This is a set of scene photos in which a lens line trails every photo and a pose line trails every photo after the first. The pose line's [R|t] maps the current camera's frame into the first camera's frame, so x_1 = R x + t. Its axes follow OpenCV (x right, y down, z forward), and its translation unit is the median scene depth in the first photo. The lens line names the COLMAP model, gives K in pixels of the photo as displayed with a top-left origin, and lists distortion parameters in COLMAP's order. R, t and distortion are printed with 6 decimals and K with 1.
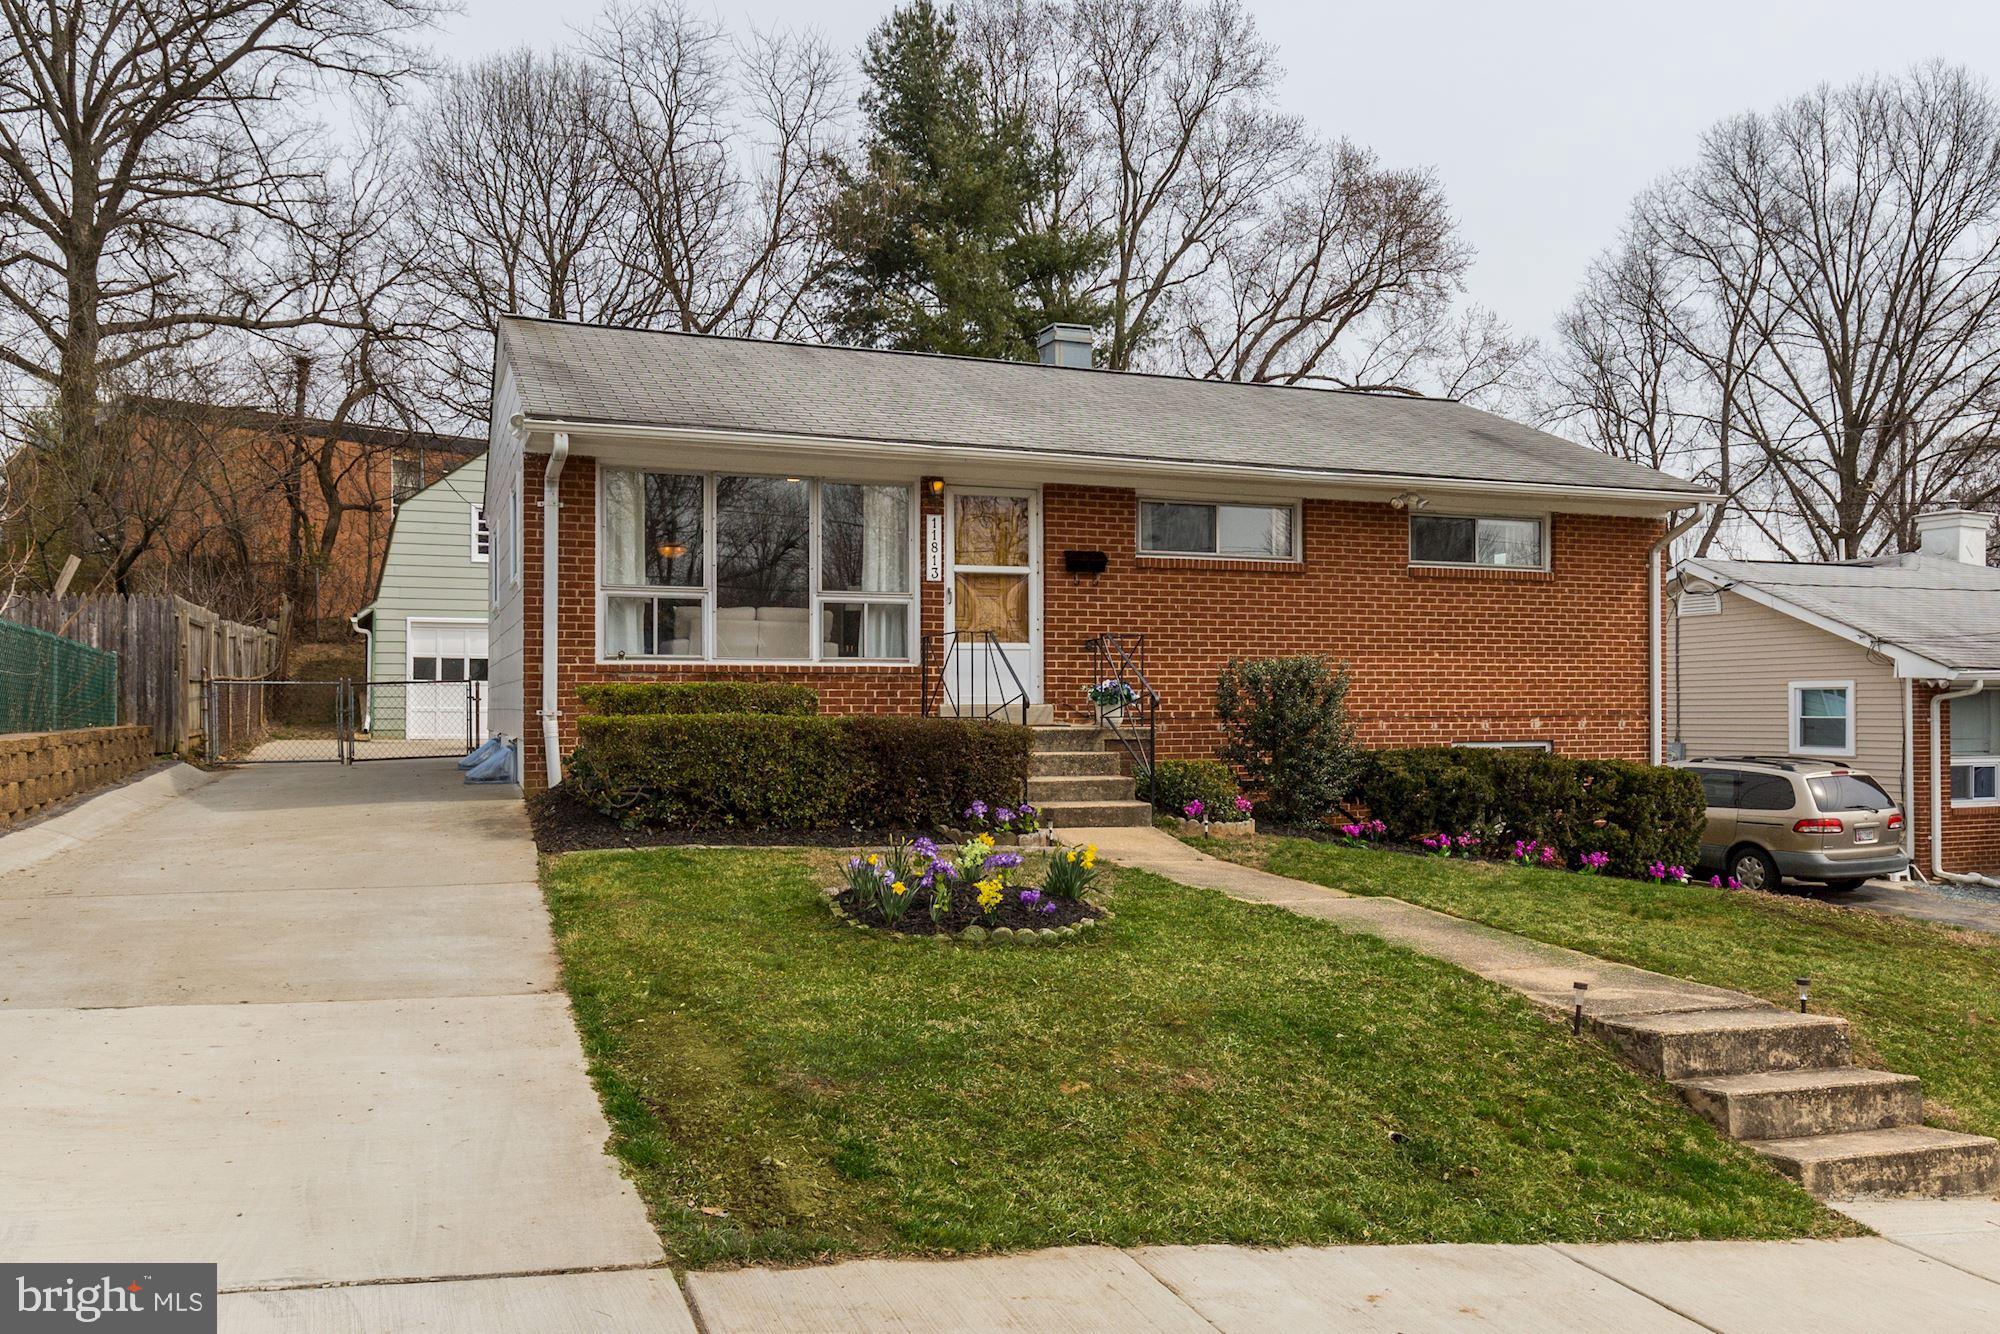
lens RADIAL K [[1573.6, 0, 992.3], [0, 1573.6, 681.7], [0, 0, 1]] dist [0.005818, -0.007437]
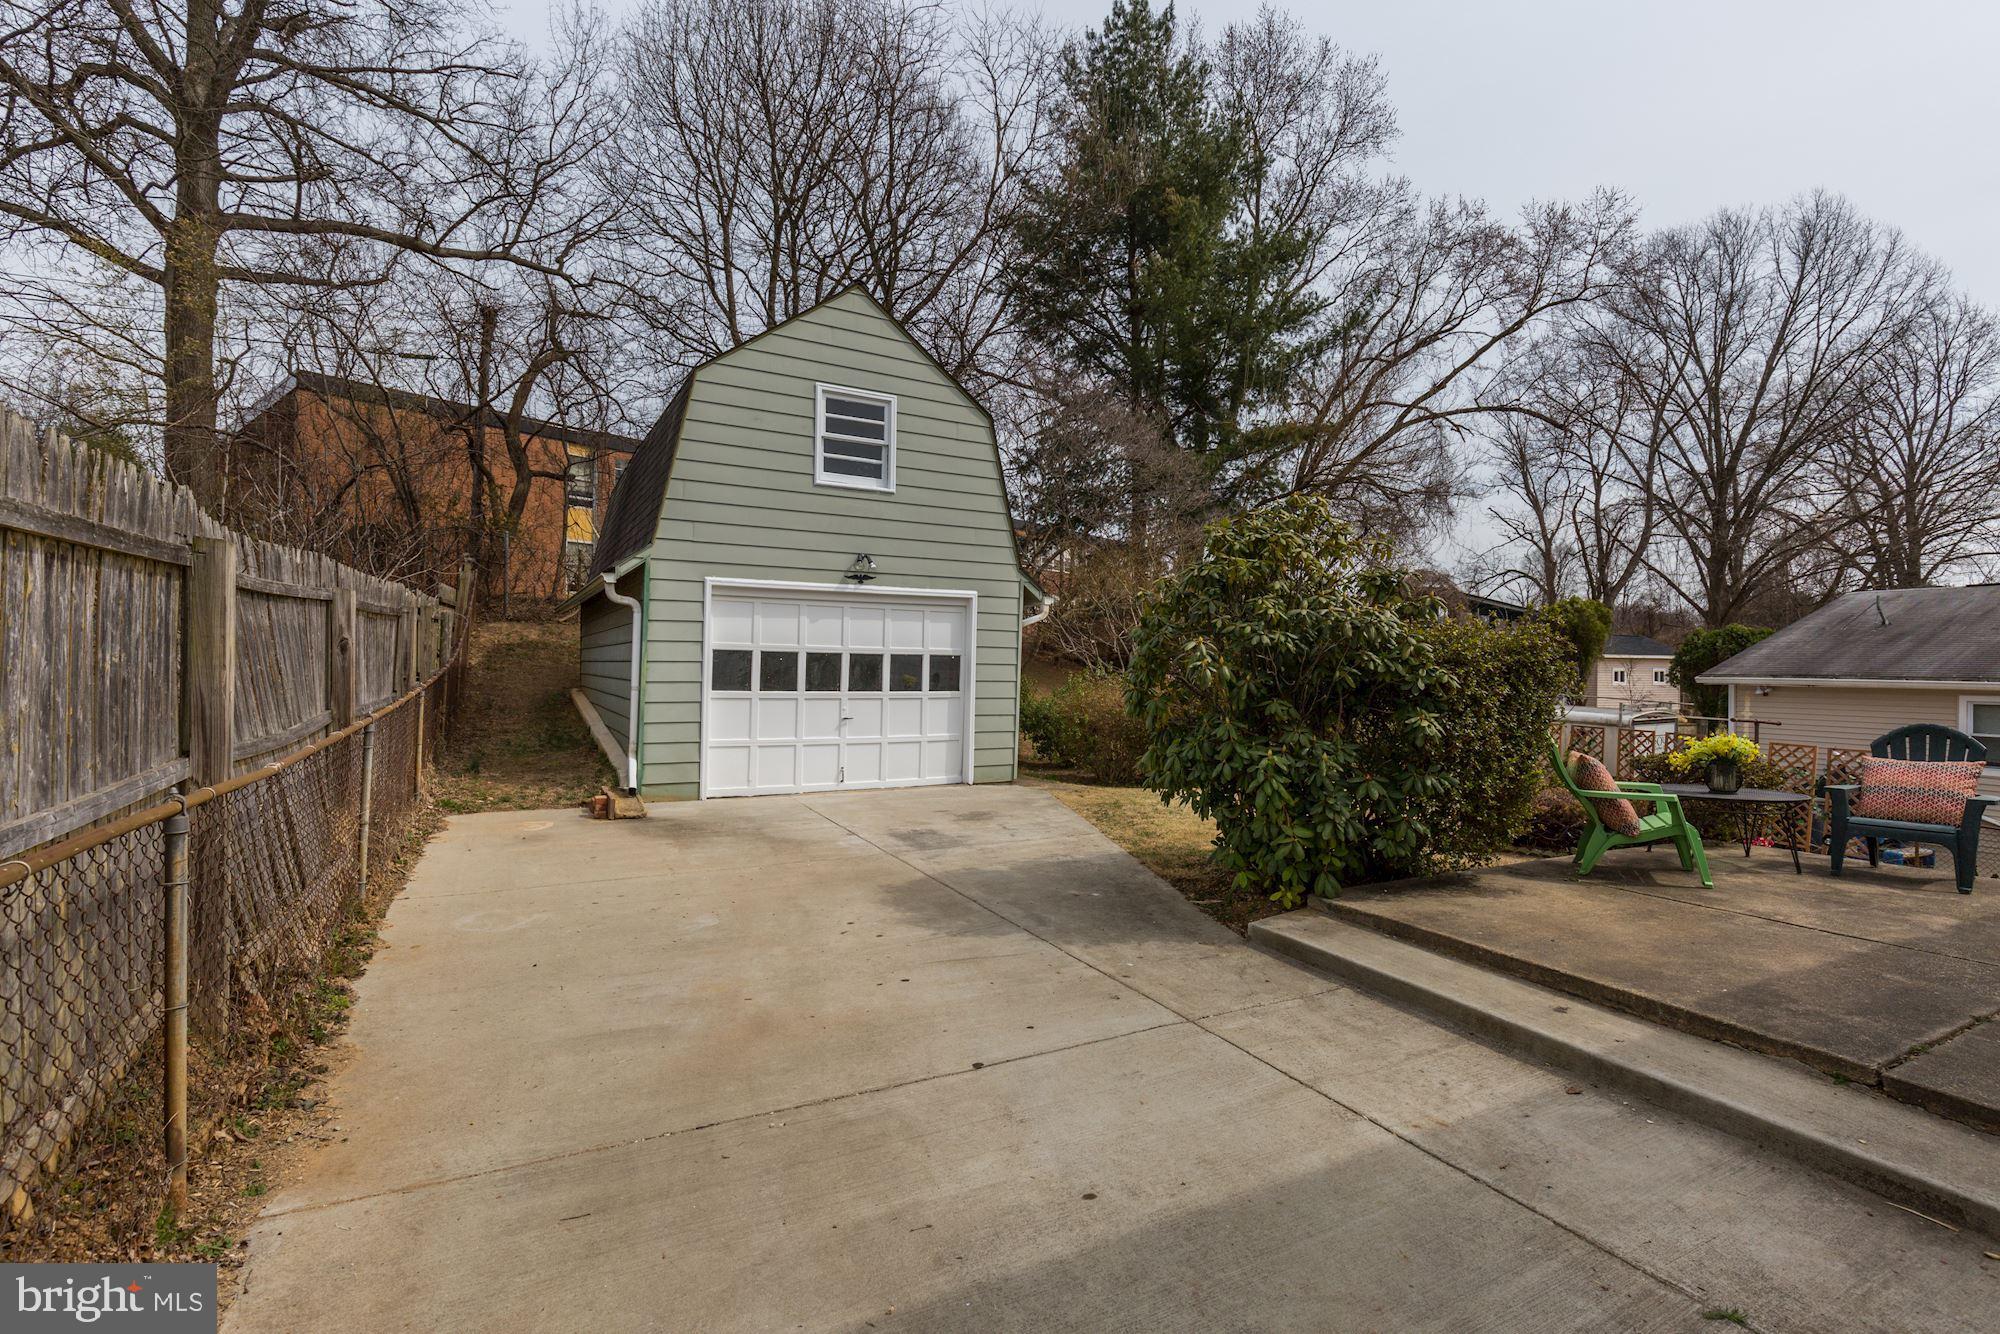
lens RADIAL K [[920.7, 0, 1008.9], [0, 920.7, 666.0], [0, 0, 1]] dist [-0.017988, 0.005988]
pose [[0.992994, 0.013975, 0.117332, -0.229999], [-0.015682, 0.999784, 0.013635, -0.012037], [-0.117116, -0.015380, 0.992999, 0.506809]]
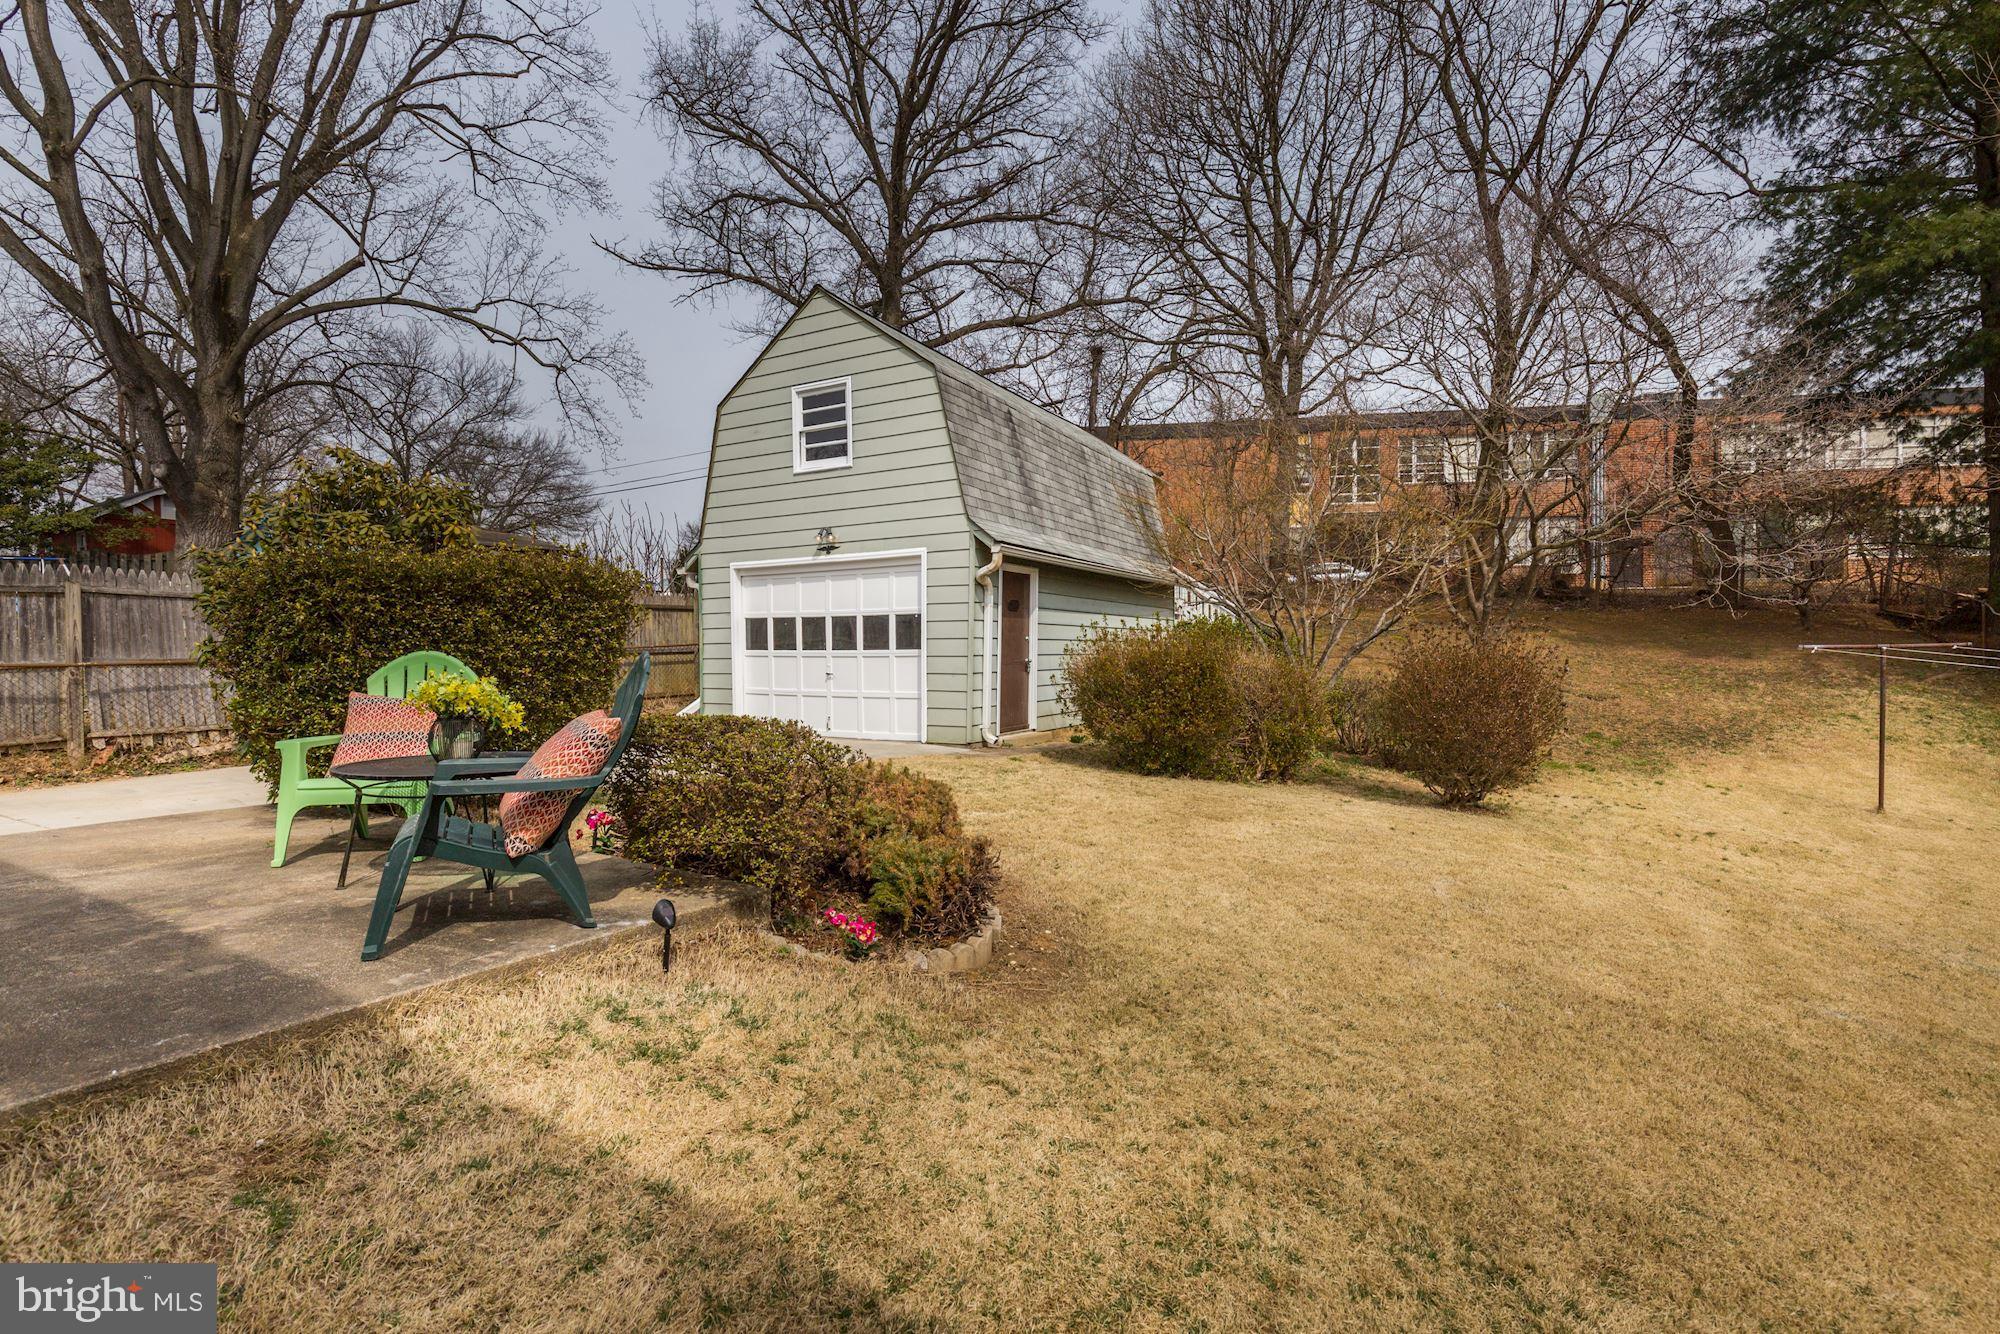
lens RADIAL K [[920.7, 0, 1000.9], [0, 920.7, 667.7], [0, 0, 1]] dist [-0.017988, 0.005988]
pose [[0.603993, 0.014911, -0.796850, 0.029599], [0.018878, 0.999277, 0.033008, -0.003406], [0.796766, -0.034979, 0.603275, 0.638277]]
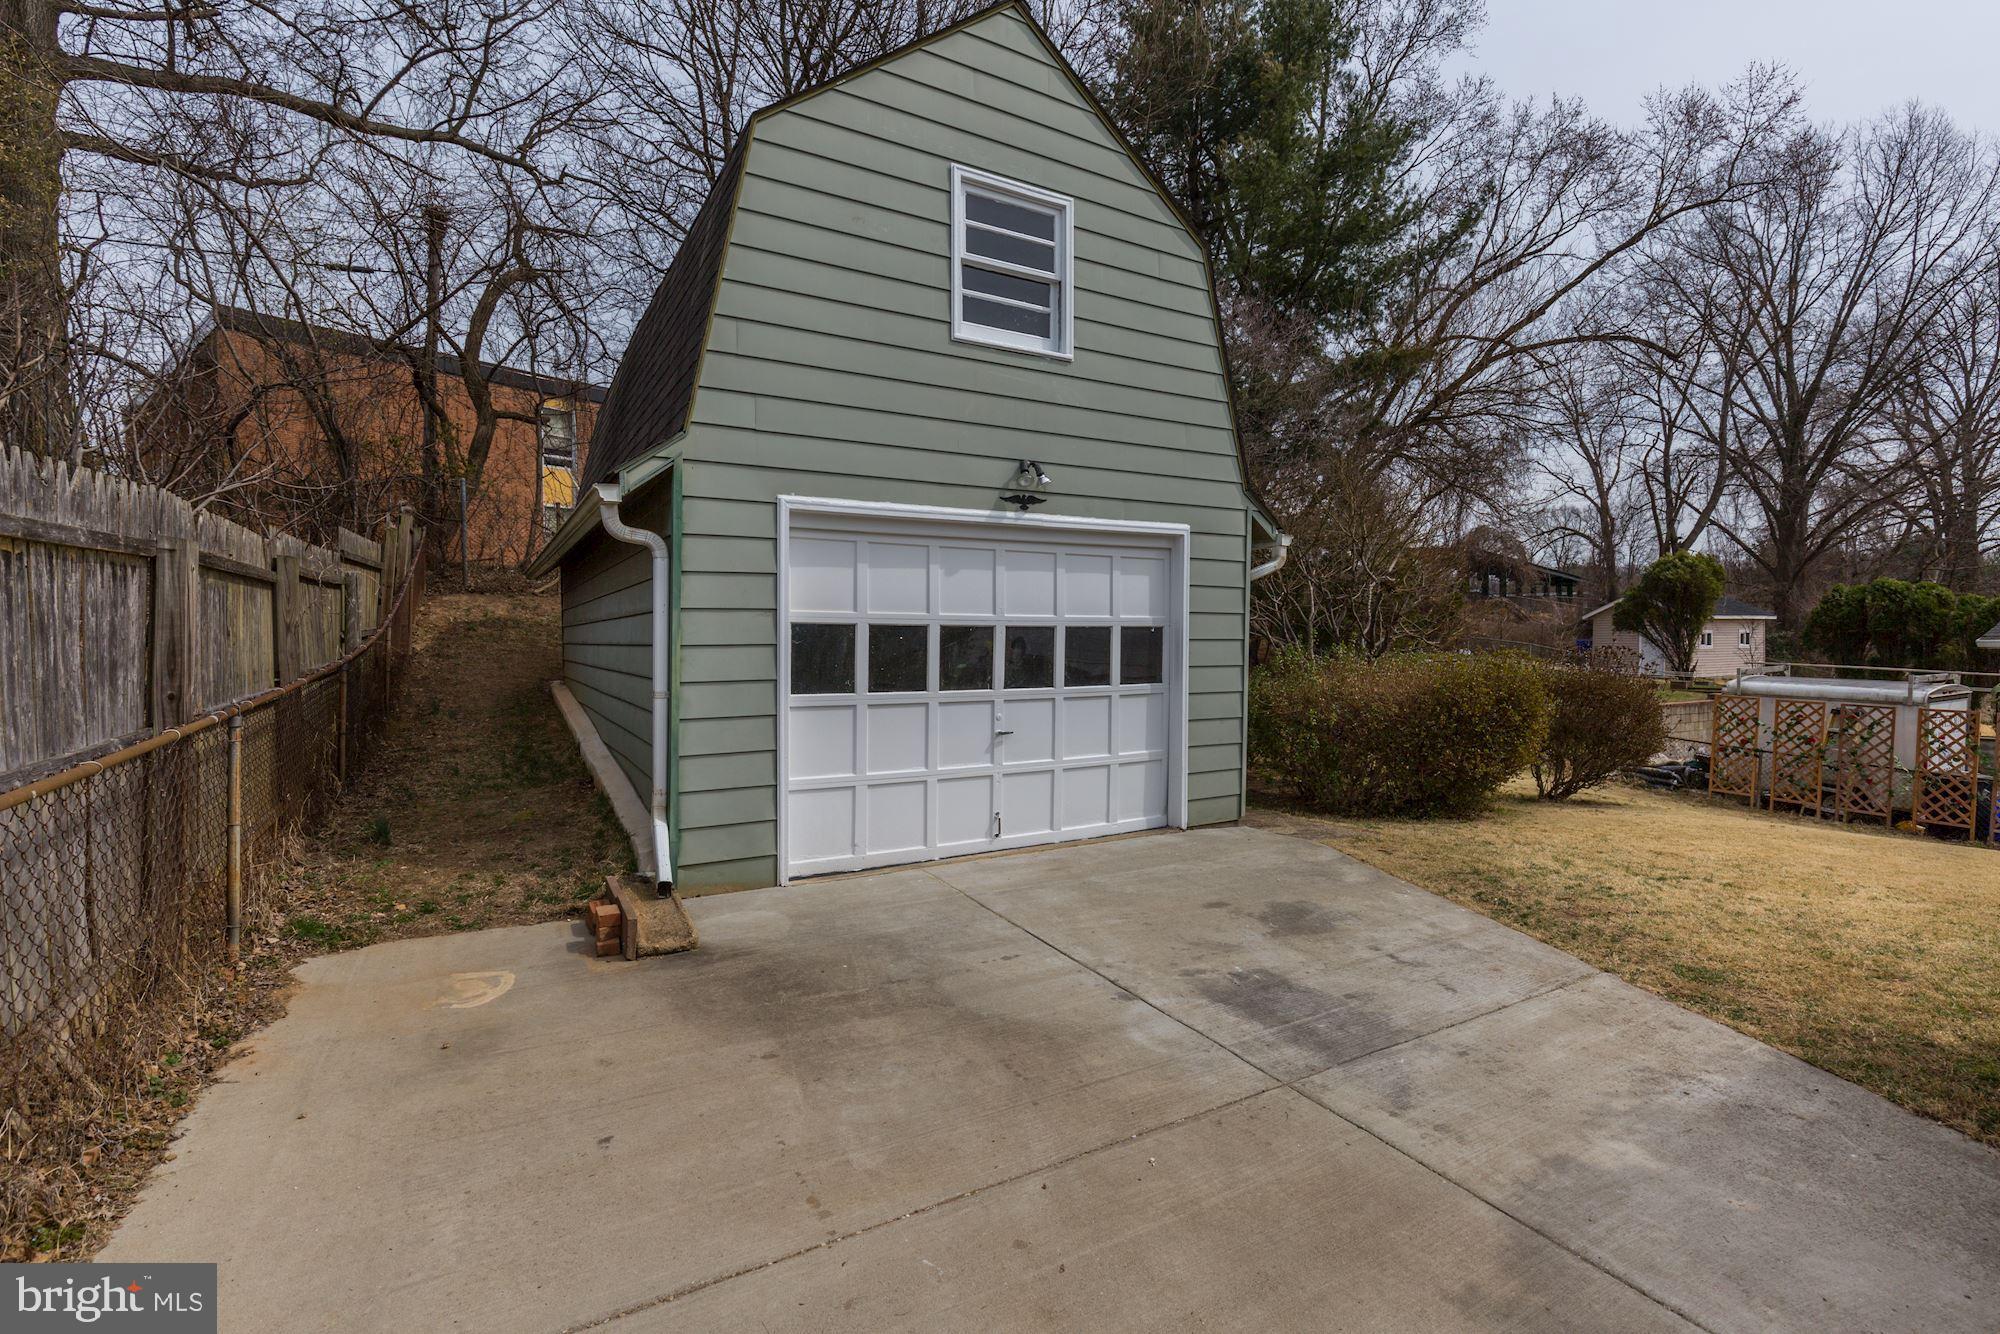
lens RADIAL K [[920.7, 0, 1004.5], [0, 920.7, 669.9], [0, 0, 1]] dist [-0.017988, 0.005988]
pose [[0.991804, -0.006763, 0.127591, -0.265504], [0.000605, 0.998835, 0.048244, -0.011463], [-0.127768, -0.047772, 0.990653, 0.615872]]
